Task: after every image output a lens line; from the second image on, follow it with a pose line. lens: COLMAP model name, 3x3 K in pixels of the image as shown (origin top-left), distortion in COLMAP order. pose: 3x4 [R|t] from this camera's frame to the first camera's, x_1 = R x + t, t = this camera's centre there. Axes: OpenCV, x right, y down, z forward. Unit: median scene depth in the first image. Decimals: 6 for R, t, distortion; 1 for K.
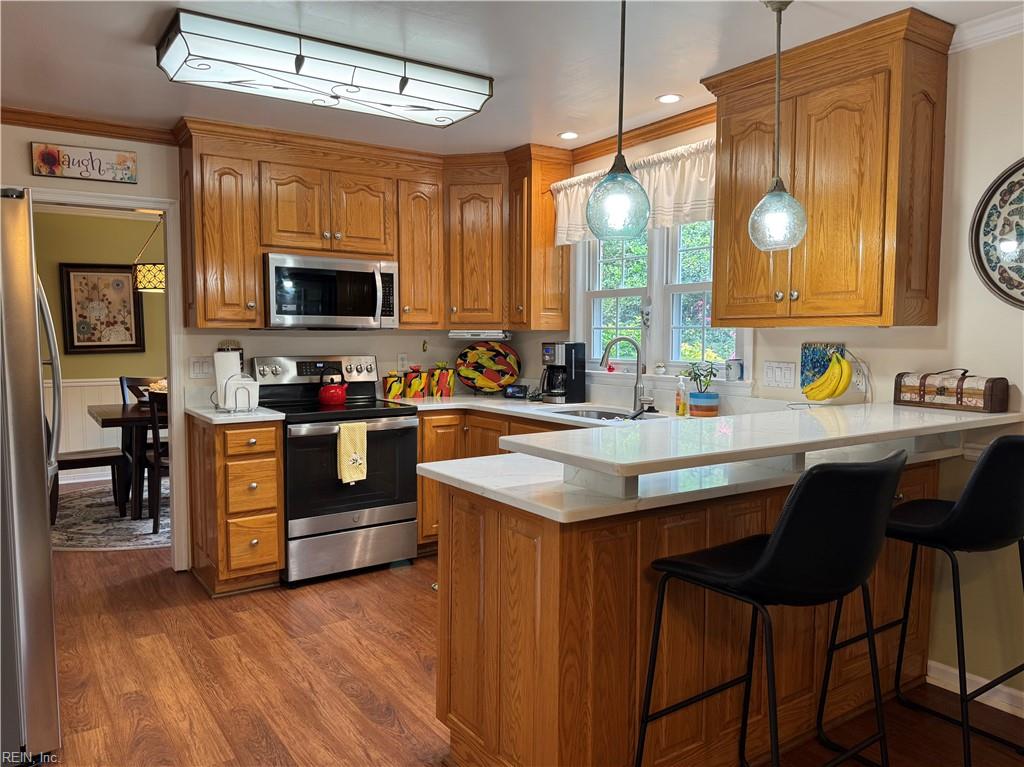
lens RADIAL K [[749.8, 0, 512.0], [0, 749.8, 383.5], [0, 0, 1]] dist [0.077624, -0.140513]
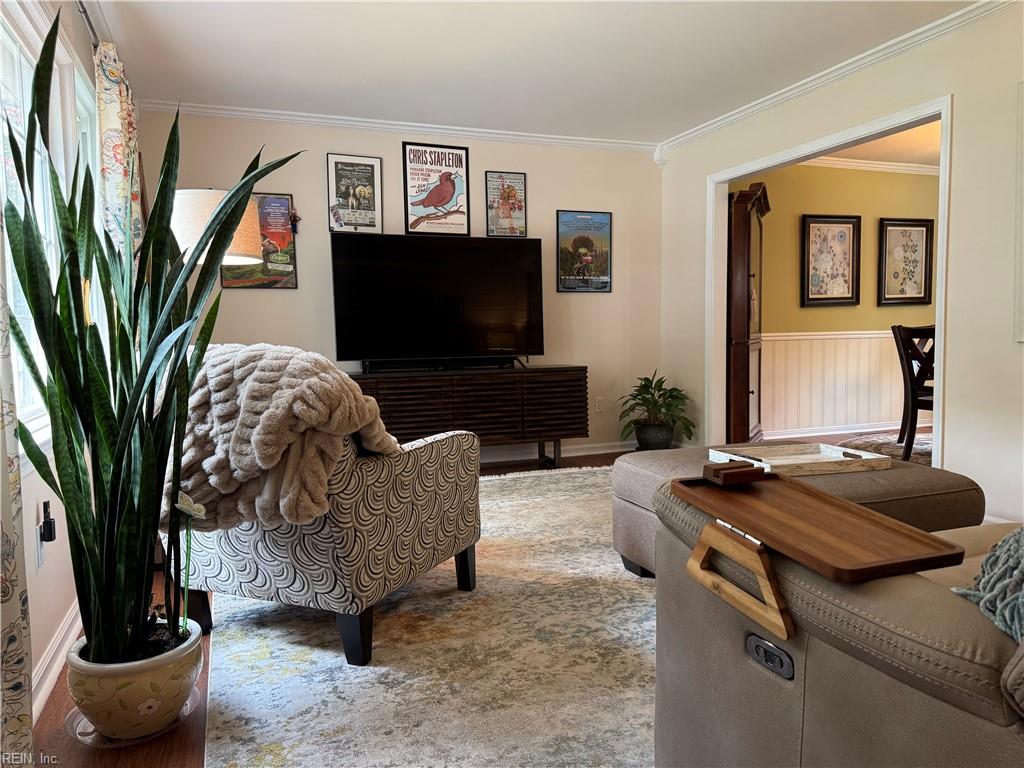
lens RADIAL K [[749.8, 0, 512.0], [0, 749.8, 384.0], [0, 0, 1]] dist [0.077624, -0.140513]
pose [[0.973906, -0.000597, -0.226949, -1.210651], [0.000964, 0.999998, 0.001507, 0.100488], [0.226948, -0.001687, 0.973905, -0.091039]]
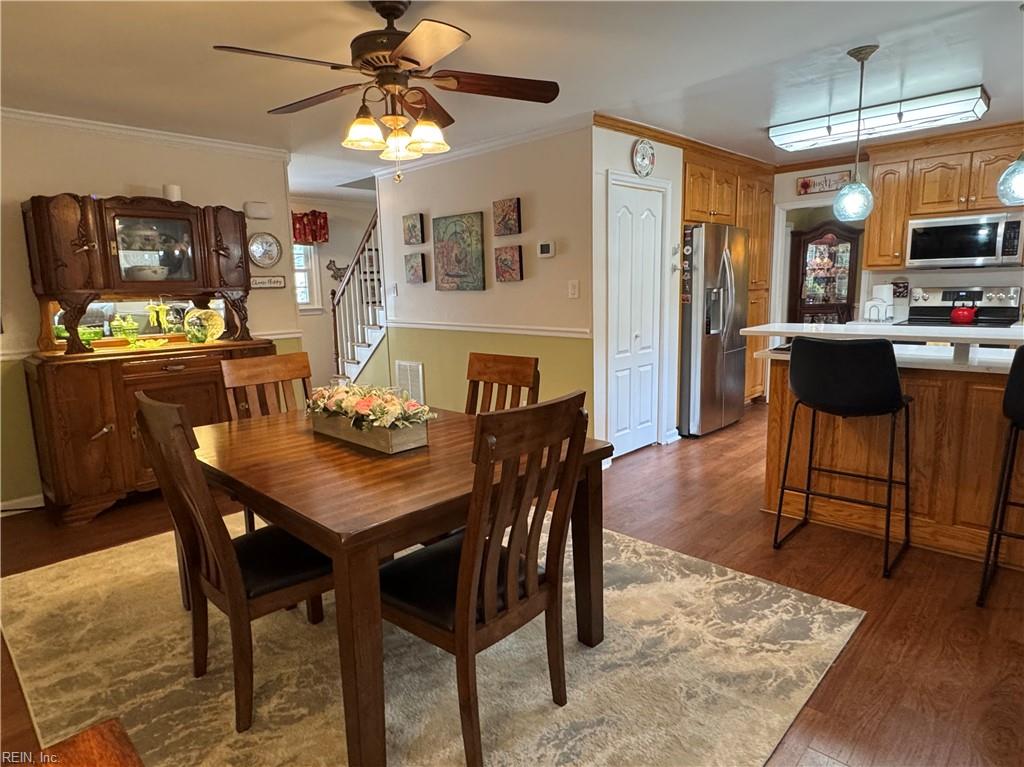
lens RADIAL K [[594.7, 0, 512.0], [0, 594.7, 383.5], [0, 0, 1]] dist [0.003963, 0.001006]
pose [[0.205297, 0.151951, -0.966832, 0.748592], [-0.040958, 0.988342, 0.146635, 0.013204], [0.977842, 0.009496, 0.209127, -0.054339]]
